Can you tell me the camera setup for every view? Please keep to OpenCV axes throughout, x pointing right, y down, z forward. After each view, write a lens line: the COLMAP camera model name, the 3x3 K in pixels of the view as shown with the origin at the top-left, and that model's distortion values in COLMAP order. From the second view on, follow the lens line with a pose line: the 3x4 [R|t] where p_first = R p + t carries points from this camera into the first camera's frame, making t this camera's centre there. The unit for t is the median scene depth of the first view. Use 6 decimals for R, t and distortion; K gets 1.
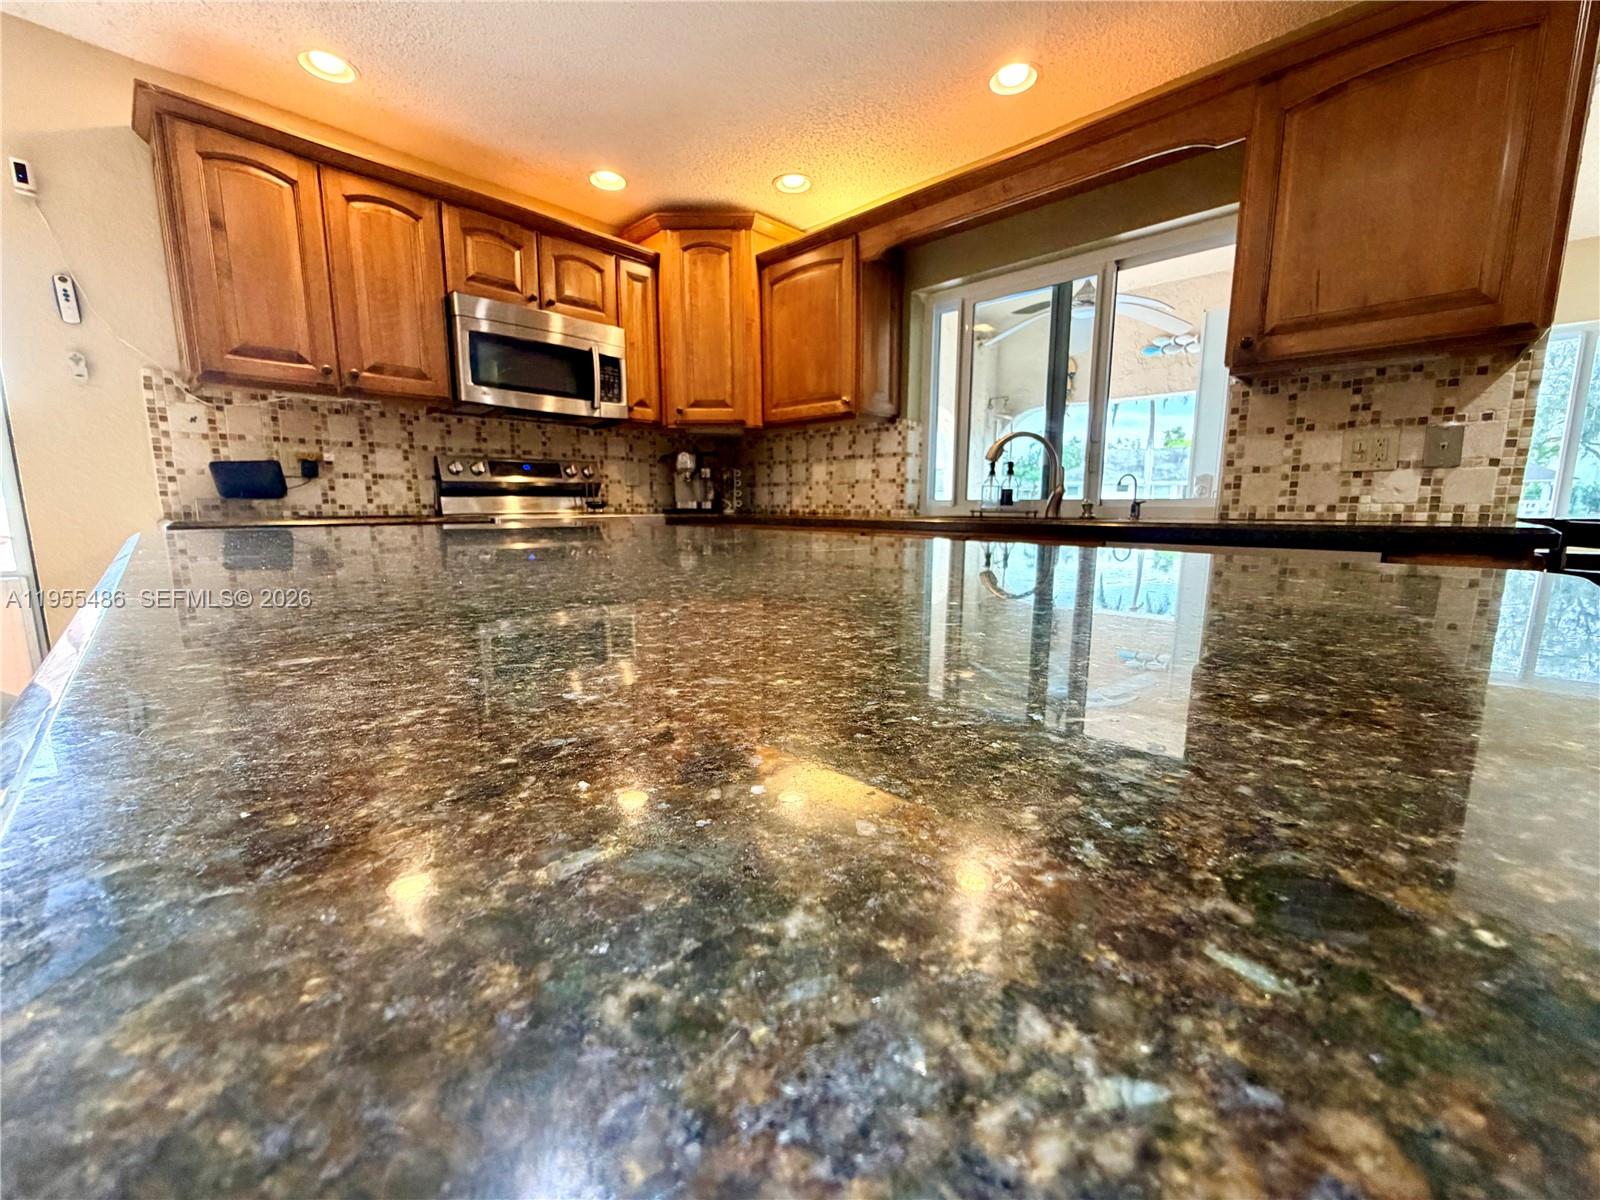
lens RADIAL K [[638.3, 0, 802.7], [0, 638.3, 604.0], [0, 0, 1]] dist [-0.001376, -0.000202]
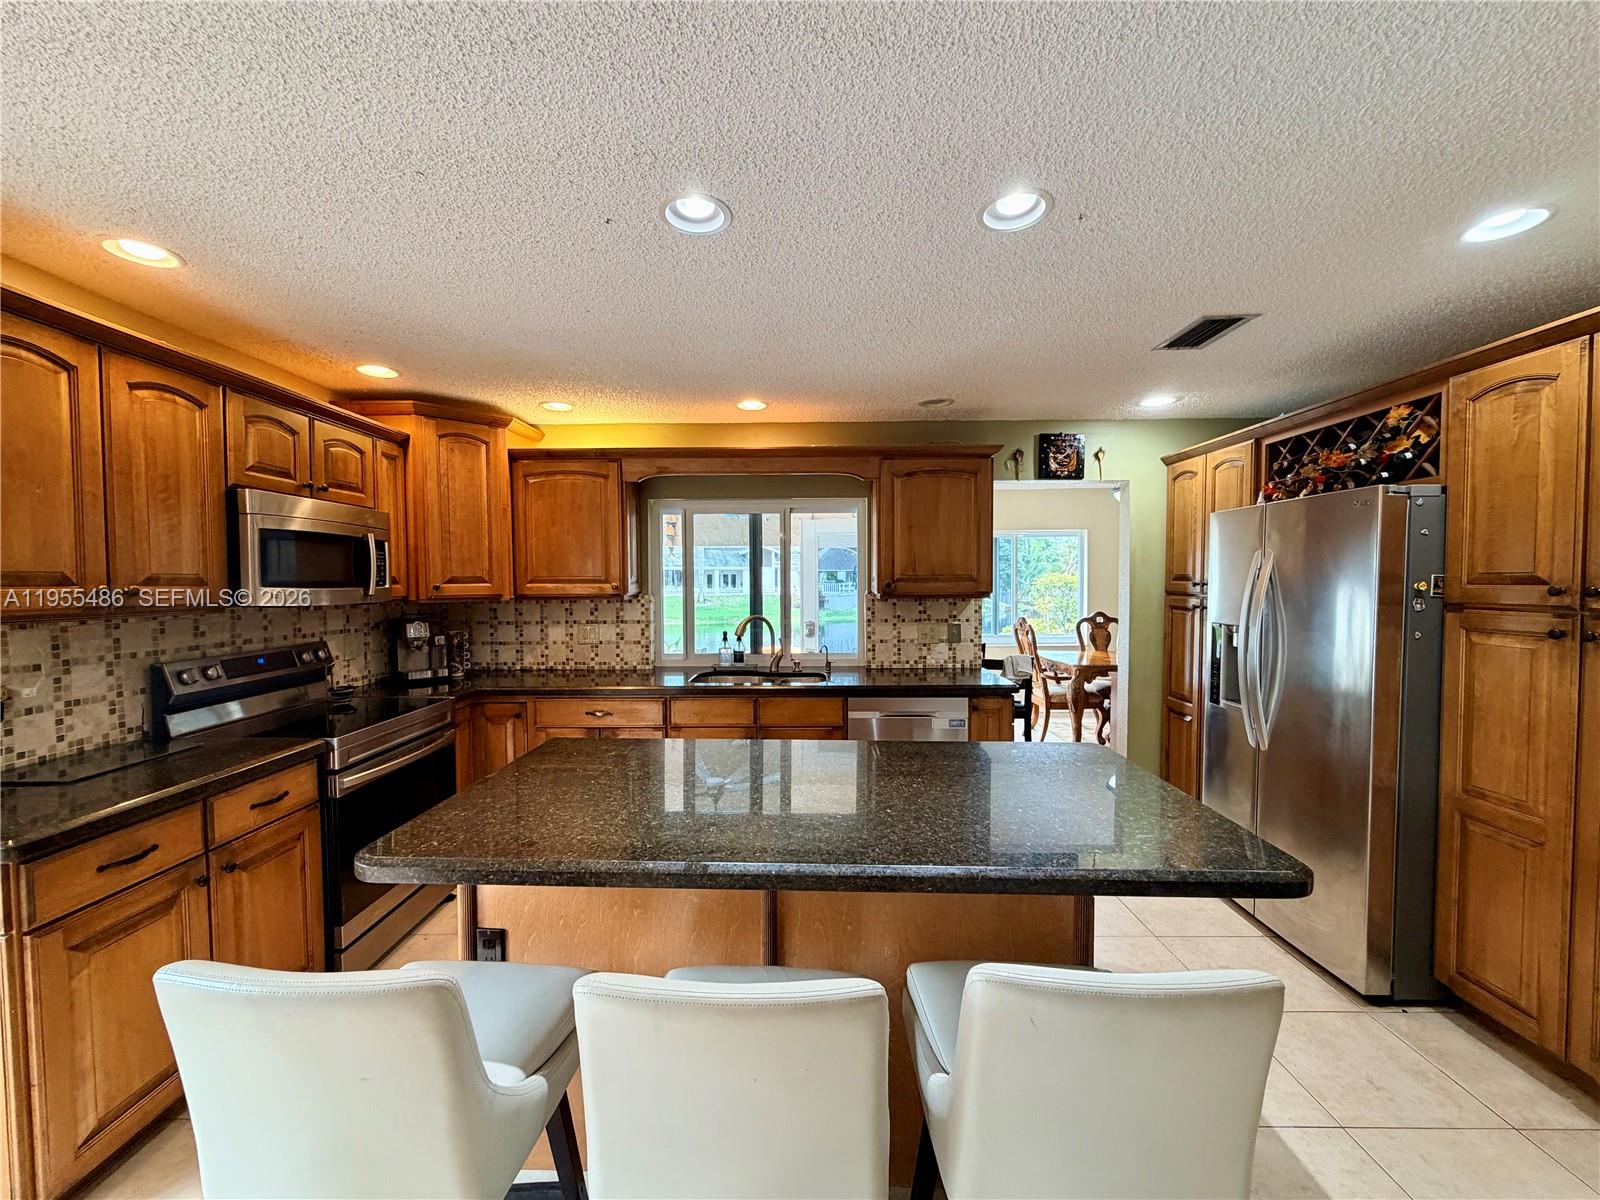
lens RADIAL K [[638.3, 0, 795.7], [0, 638.3, 600.8], [0, 0, 1]] dist [-0.001376, -0.000202]
pose [[0.727101, -0.028239, 0.685950, -0.538942], [0.111472, 0.990751, -0.077372, -0.161172], [-0.677421, 0.132721, 0.723524, -0.123819]]
